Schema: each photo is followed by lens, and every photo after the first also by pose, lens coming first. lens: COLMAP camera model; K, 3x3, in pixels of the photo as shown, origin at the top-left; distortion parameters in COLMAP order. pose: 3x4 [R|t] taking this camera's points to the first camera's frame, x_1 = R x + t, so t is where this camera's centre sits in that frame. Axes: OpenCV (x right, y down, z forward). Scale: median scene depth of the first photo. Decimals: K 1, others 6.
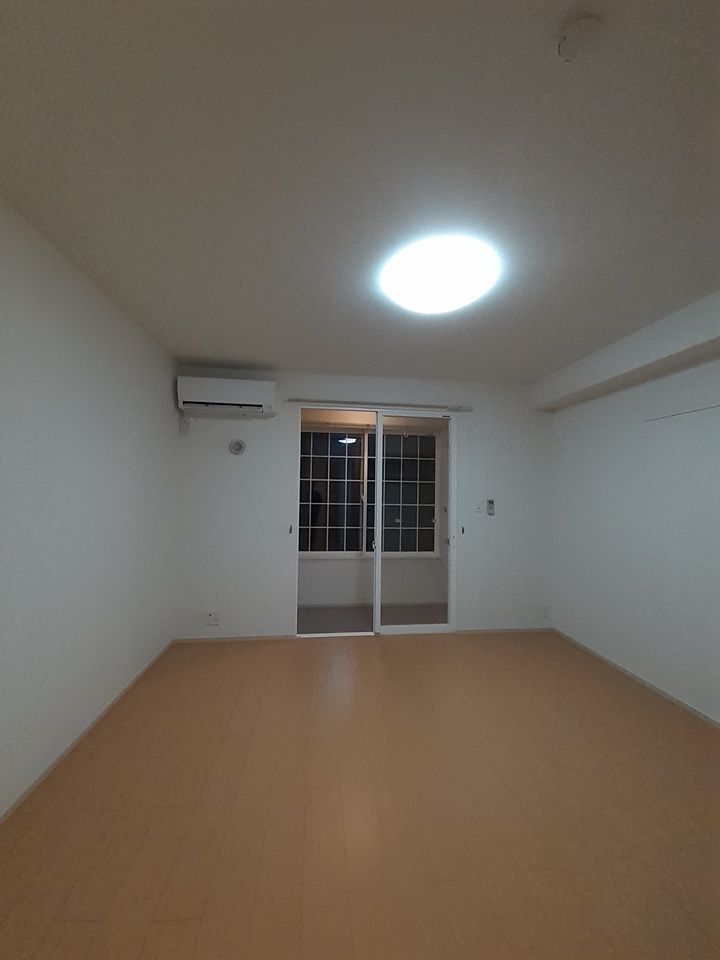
lens RADIAL K [[392.1, 0, 360.8], [0, 392.1, 483.1], [0, 0, 1]] dist [0.001338, -0.000128]
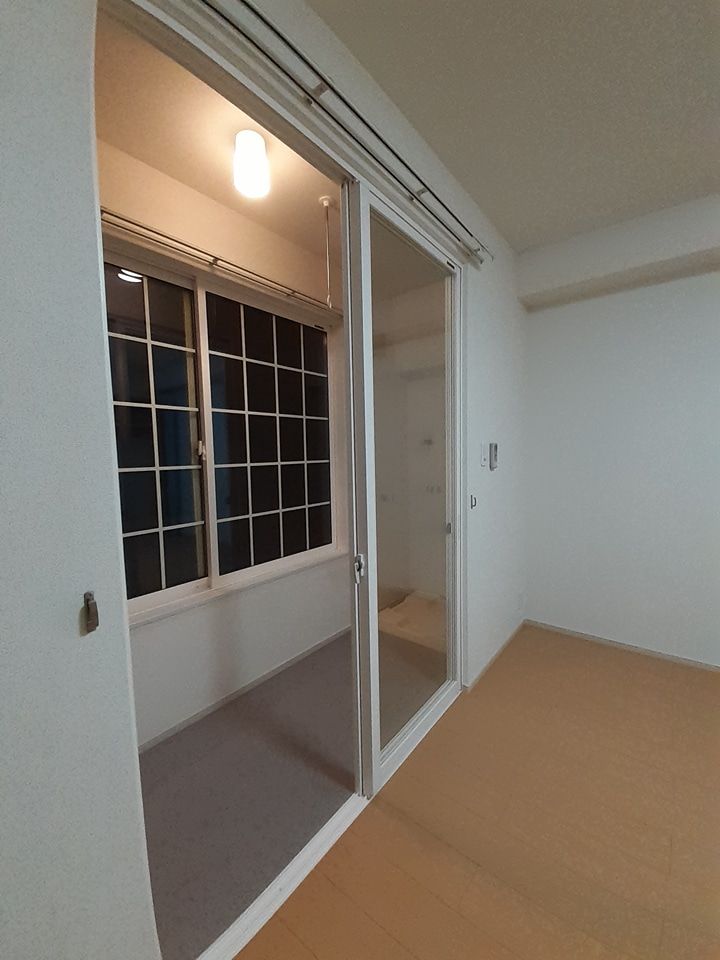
lens RADIAL K [[392.1, 0, 362.3], [0, 392.1, 480.8], [0, 0, 1]] dist [0.001338, -0.000128]
pose [[0.685869, -0.082368, 0.723049, -0.178379], [0.012630, 0.994771, 0.101342, 0.029579], [-0.727616, -0.060375, 0.683323, 0.600513]]
